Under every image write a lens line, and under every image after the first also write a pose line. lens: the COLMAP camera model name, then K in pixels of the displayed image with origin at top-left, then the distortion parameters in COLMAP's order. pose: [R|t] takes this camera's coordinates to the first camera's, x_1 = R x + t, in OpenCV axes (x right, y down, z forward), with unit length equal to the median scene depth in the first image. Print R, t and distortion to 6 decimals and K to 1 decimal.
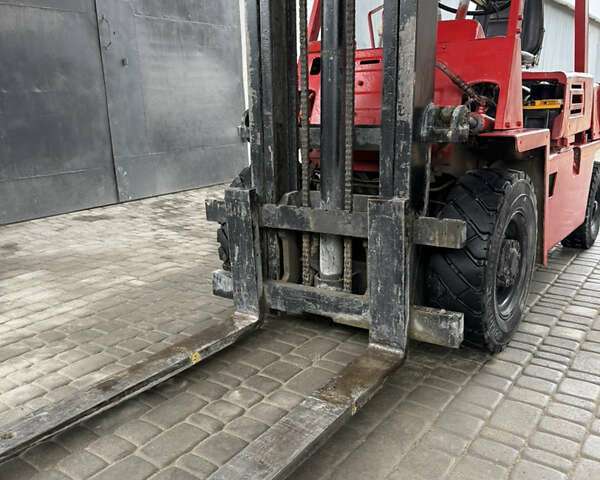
lens RADIAL K [[558.3, 0, 292.2], [0, 558.3, 242.6], [0, 0, 1]] dist [0.038306, -0.006961]
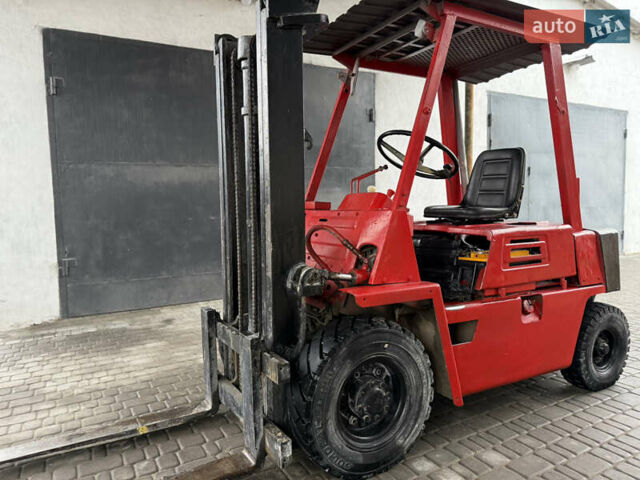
lens RADIAL K [[445.1, 0, 320.0], [0, 445.1, 240.0], [0, 0, 1]] dist [0.054449, -0.078598]
pose [[0.911978, 0.039776, -0.408306, 0.560997], [-0.106854, 0.983965, -0.142810, -0.124828], [0.396079, 0.173869, 0.901605, 0.062140]]
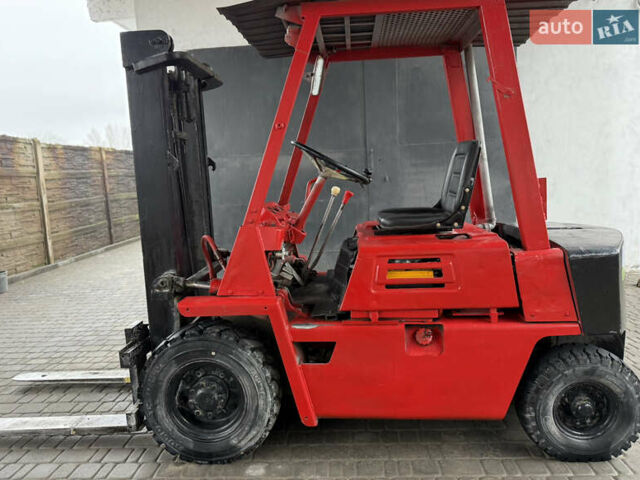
lens RADIAL K [[450.1, 0, 320.0], [0, 450.1, 240.0], [0, 0, 1]] dist [0.064849, -0.081764]
pose [[0.546567, 0.115410, -0.829424, 1.162231], [-0.175938, 0.984177, 0.021005, -0.334709], [0.818725, 0.134447, 0.558224, 0.502909]]
